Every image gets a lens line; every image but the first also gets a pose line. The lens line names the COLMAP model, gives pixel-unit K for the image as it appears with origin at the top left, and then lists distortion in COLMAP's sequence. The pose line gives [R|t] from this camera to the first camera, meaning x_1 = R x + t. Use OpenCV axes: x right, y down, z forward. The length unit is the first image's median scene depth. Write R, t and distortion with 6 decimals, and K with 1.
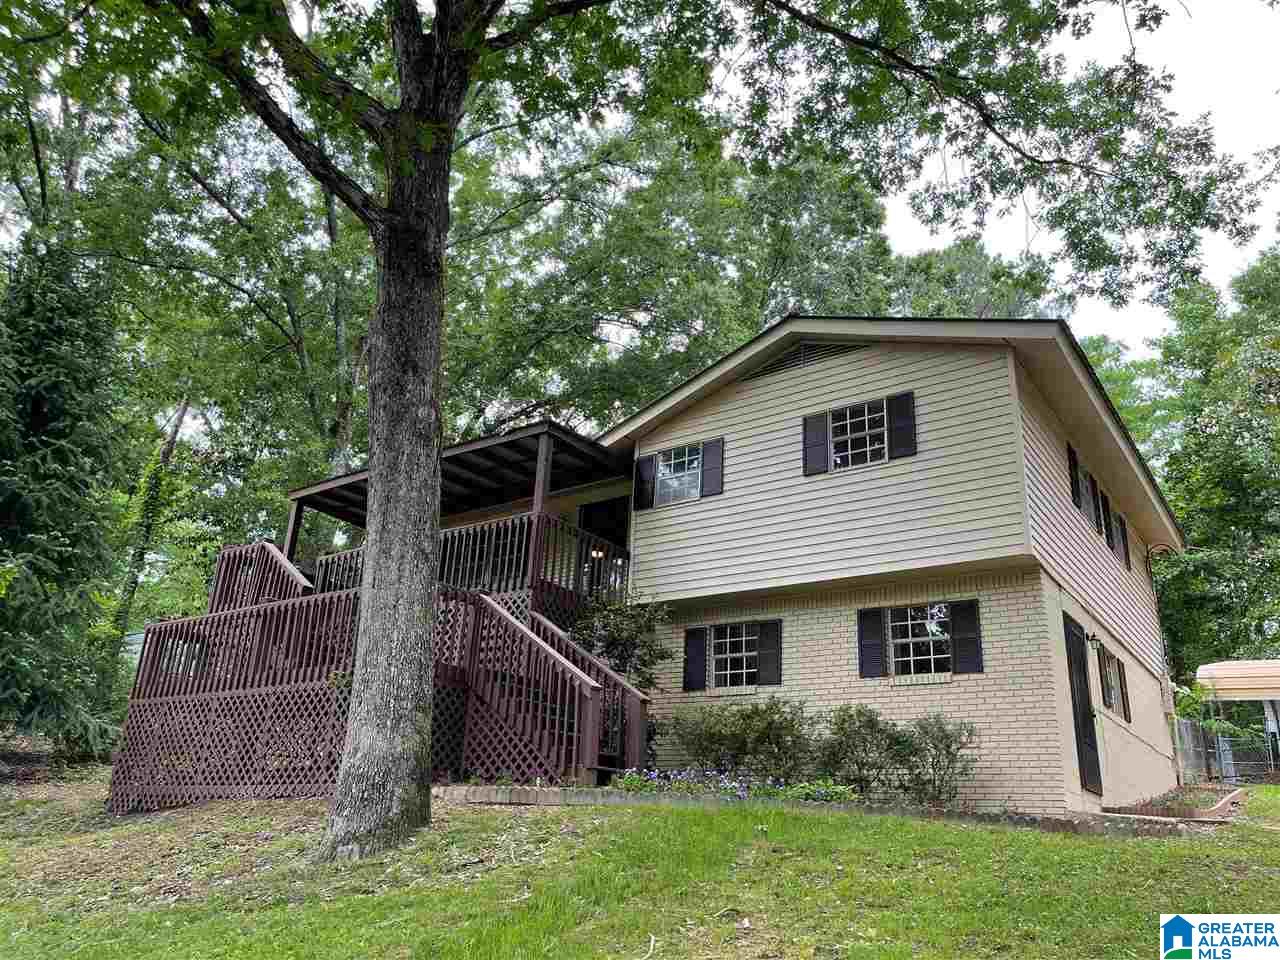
lens RADIAL K [[970.9, 0, 599.6], [0, 970.9, 486.5], [0, 0, 1]] dist [-0.000769, -0.001204]
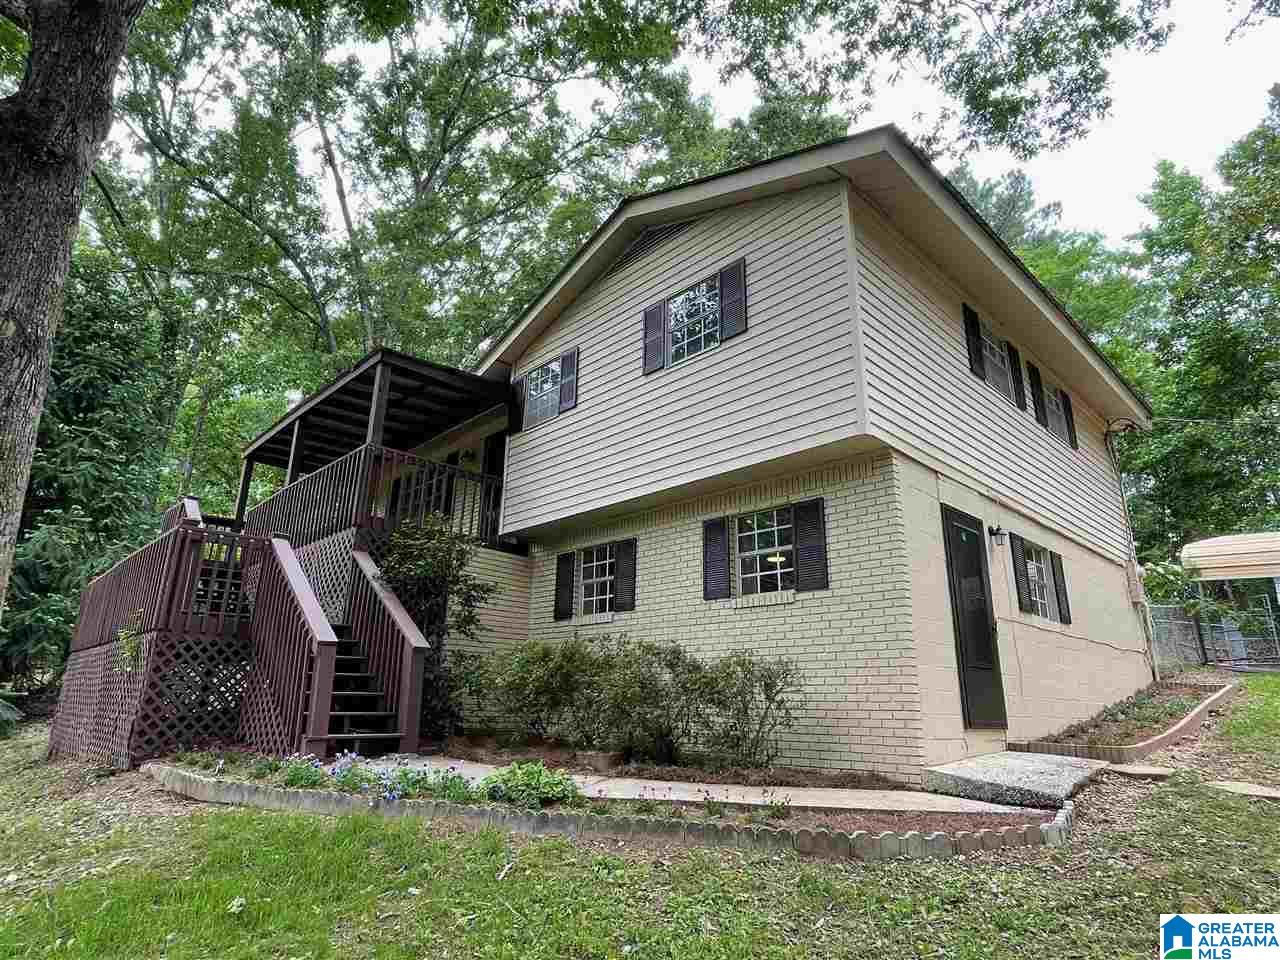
lens RADIAL K [[716.6, 0, 624.8], [0, 716.6, 475.1], [0, 0, 1]] dist [0.002216, -0.000963]
pose [[0.984556, -0.091223, -0.149422, 0.277155], [0.098659, 0.994187, 0.043113, 0.048194], [0.144620, -0.057189, 0.987833, 0.338144]]
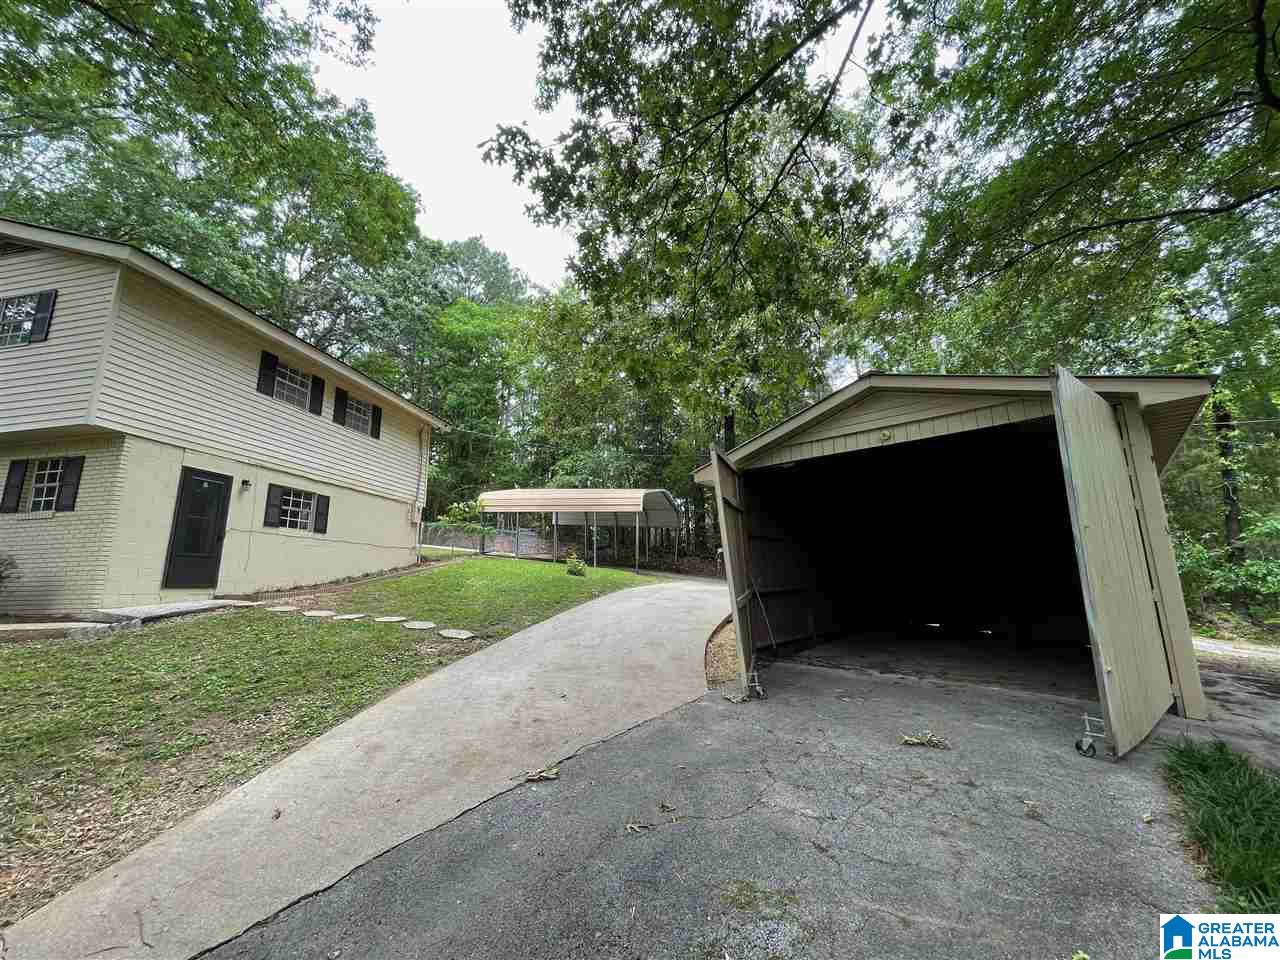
lens RADIAL K [[516.4, 0, 635.9], [0, 516.4, 476.0], [0, 0, 1]] dist [0.000953, -0.000244]
pose [[0.893407, 0.012739, 0.449067, 0.649862], [-0.090039, 0.984393, 0.151206, -0.027679], [-0.440132, -0.175522, 0.880611, 0.035154]]
